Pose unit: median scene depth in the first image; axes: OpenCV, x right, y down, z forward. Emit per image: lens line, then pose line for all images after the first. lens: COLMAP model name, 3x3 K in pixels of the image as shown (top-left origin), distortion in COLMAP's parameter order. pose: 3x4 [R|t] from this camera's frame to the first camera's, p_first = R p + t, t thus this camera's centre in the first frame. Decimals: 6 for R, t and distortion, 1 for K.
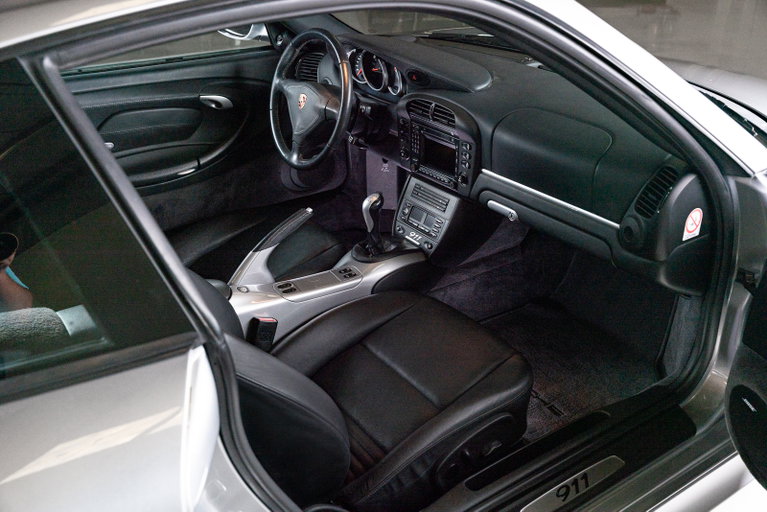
lens RADIAL K [[746.6, 0, 383.5], [0, 746.6, 256.0], [0, 0, 1]] dist [-0.009995, 0.008787]
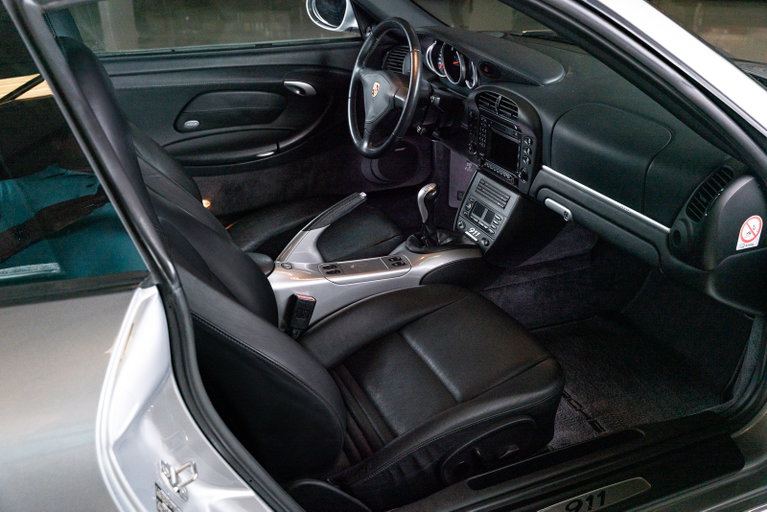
lens RADIAL K [[746.6, 0, 383.5], [0, 746.6, 256.0], [0, 0, 1]] dist [-0.009995, 0.008787]
pose [[0.979672, 0.088442, -0.180057, 0.106572], [-0.091988, 0.995695, -0.011424, 0.027011], [0.178271, 0.027755, 0.983590, 0.023128]]
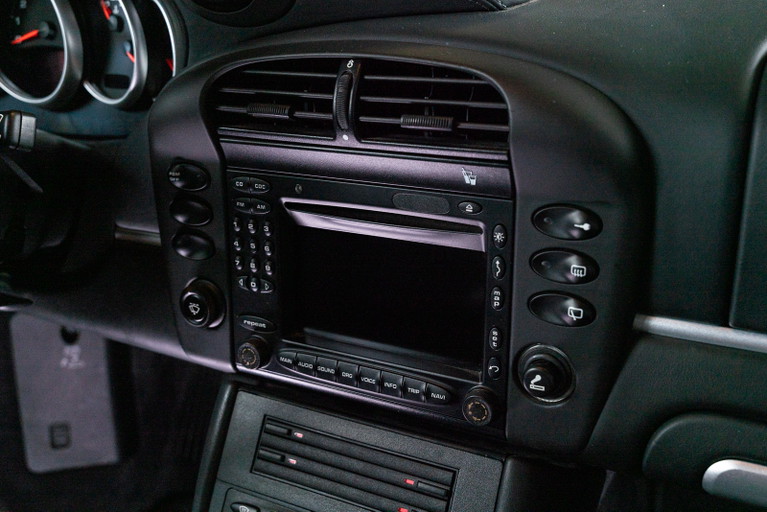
lens RADIAL K [[791.2, 0, 399.0], [0, 791.2, 237.6], [0, 0, 1]] dist [0.008822, 0.021657]
pose [[0.891494, -0.096342, 0.442669, -0.028814], [0.187395, 0.968034, -0.166715, -0.106128], [-0.412457, 0.231579, 0.881051, 0.763211]]
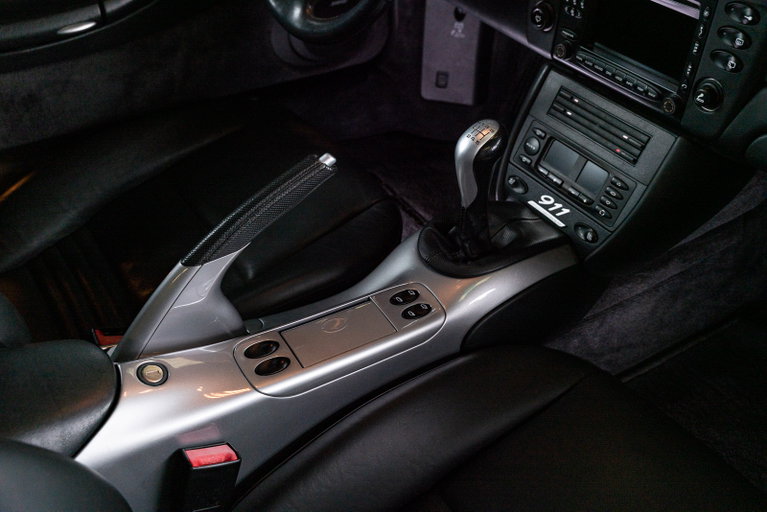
lens RADIAL K [[746.6, 0, 383.5], [0, 746.6, 256.0], [0, 0, 1]] dist [-0.009995, 0.008787]
pose [[0.998844, 0.047923, 0.003631, -0.063581], [-0.047613, 0.976441, 0.210464, -0.090080], [0.006541, -0.210394, 0.977595, 0.554721]]
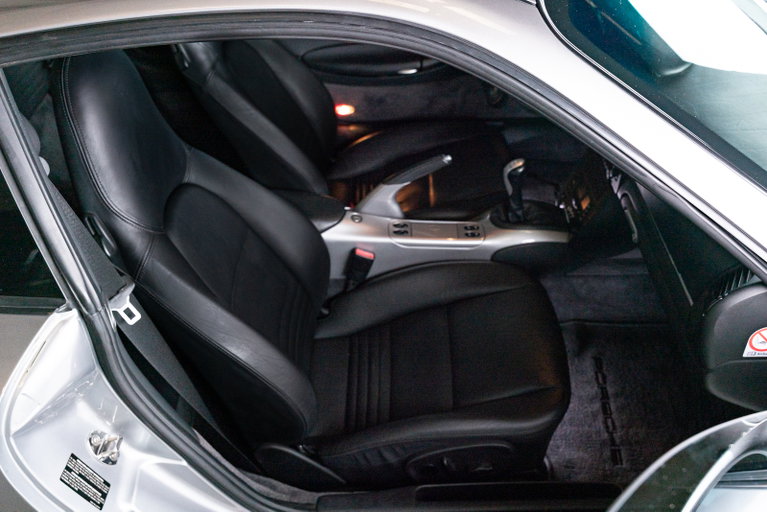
lens RADIAL K [[786.4, 0, 399.3], [0, 786.4, 255.2], [0, 0, 1]] dist [0.004198, -0.001969]
pose [[0.822325, 0.343215, -0.453856, 0.327071], [-0.237166, 0.931761, 0.274905, -0.193813], [0.517237, -0.118423, 0.847610, 0.087796]]
